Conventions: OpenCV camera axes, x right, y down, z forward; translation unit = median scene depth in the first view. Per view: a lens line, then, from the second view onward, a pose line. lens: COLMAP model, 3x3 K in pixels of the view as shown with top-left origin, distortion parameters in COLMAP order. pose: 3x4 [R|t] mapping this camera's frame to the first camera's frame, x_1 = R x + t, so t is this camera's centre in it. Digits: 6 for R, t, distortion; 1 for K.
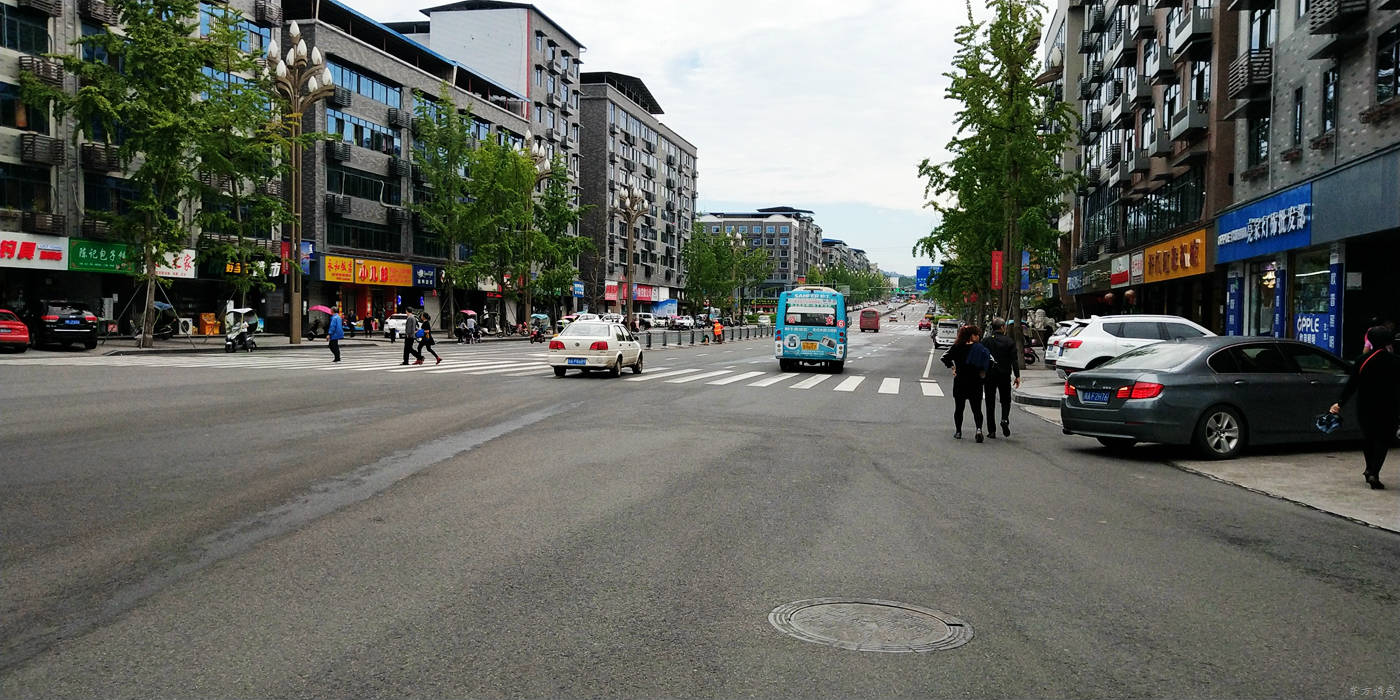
lens RADIAL K [[940.2, 0, 700.0], [0, 940.2, 350.0], [0, 0, 1]] dist [-0.102388, 0.111922]
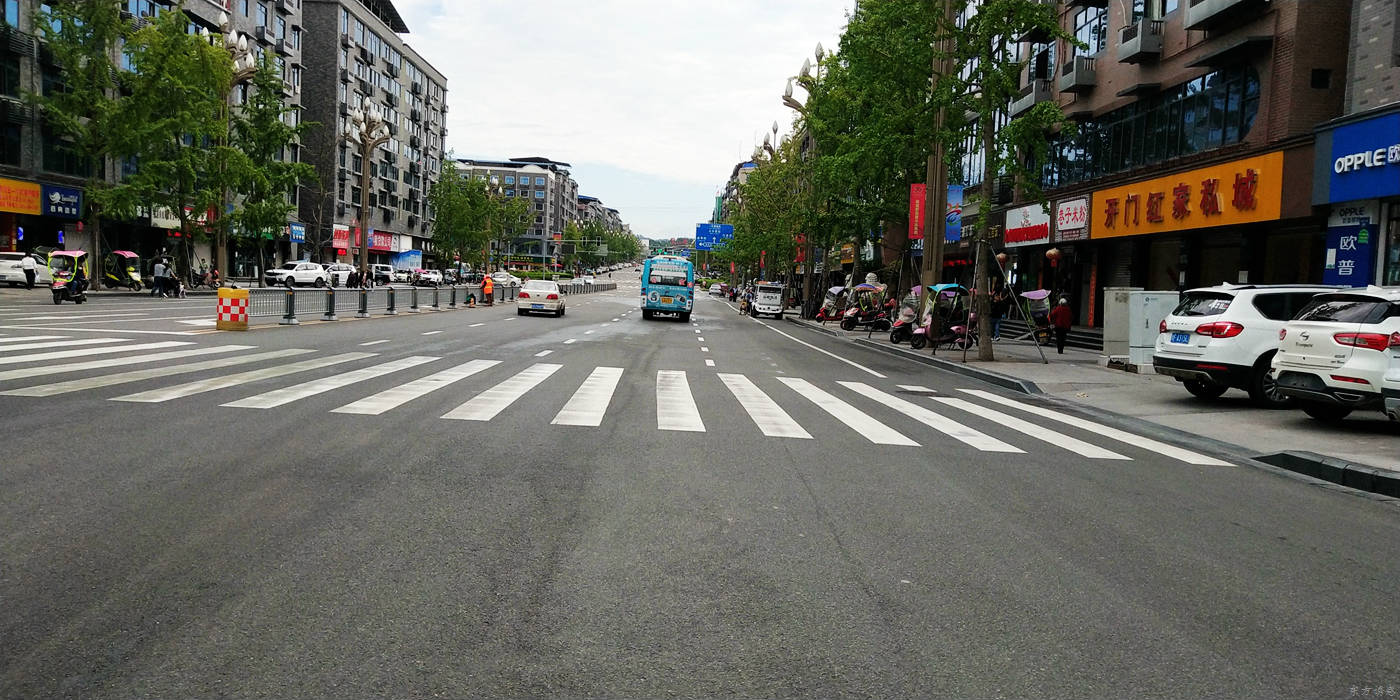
lens RADIAL K [[940.2, 0, 700.0], [0, 940.2, 350.0], [0, 0, 1]] dist [-0.102388, 0.111922]
pose [[0.963348, 0.009490, 0.268087, -0.007445], [-0.020637, 0.999034, 0.038792, -0.001759], [-0.267460, -0.042902, 0.962613, 0.120023]]
